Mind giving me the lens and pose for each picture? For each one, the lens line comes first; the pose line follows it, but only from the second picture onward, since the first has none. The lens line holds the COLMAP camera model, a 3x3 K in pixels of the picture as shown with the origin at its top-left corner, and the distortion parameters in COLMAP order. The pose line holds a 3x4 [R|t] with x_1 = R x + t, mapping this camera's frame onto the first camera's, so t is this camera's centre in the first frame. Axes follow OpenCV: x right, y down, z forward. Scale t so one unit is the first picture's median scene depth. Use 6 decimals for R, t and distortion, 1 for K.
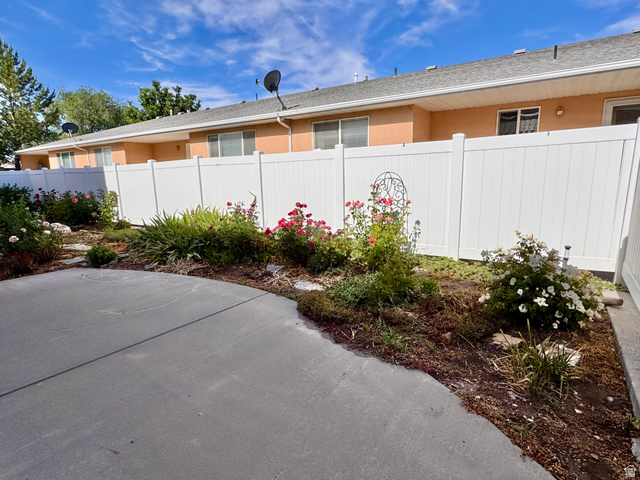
lens RADIAL K [[356.5, 0, 319.8], [0, 356.5, 245.0], [0, 0, 1]] dist [-0.004590, 0.002040]
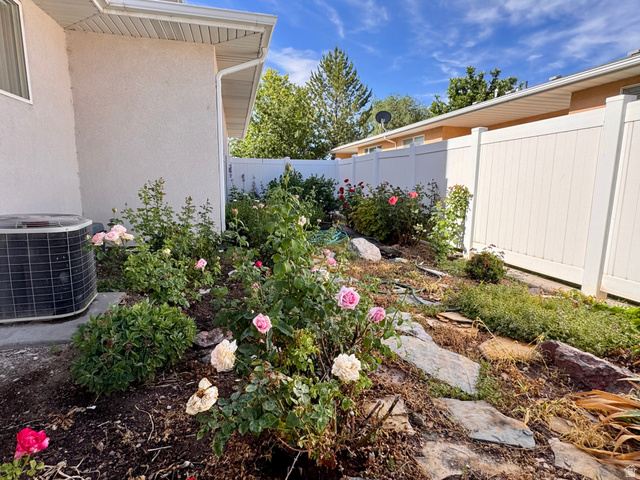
lens RADIAL K [[356.5, 0, 320.2], [0, 356.5, 235.8], [0, 0, 1]] dist [-0.004590, 0.002040]
pose [[0.743612, 0.126700, -0.656497, -0.110463], [-0.151620, 0.988256, 0.018989, -0.017532], [0.651193, 0.085418, 0.754090, 0.141234]]
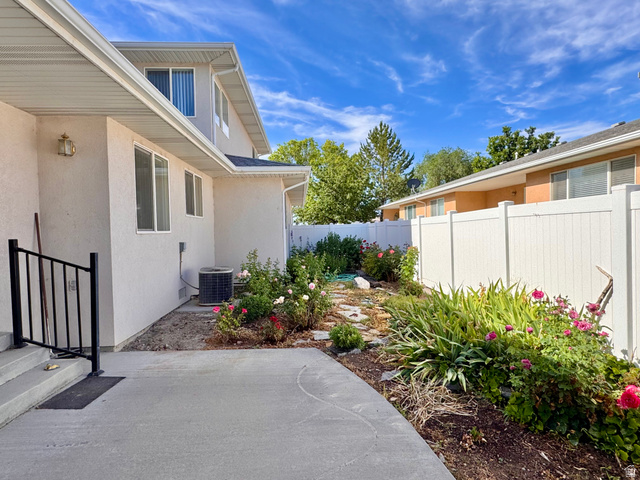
lens RADIAL K [[356.5, 0, 317.1], [0, 356.5, 234.3], [0, 0, 1]] dist [-0.004590, 0.002040]
pose [[0.606951, 0.010990, -0.794663, -0.008279], [-0.138970, 0.985966, -0.092508, -0.018738], [0.782494, 0.166582, 0.599961, 0.078079]]
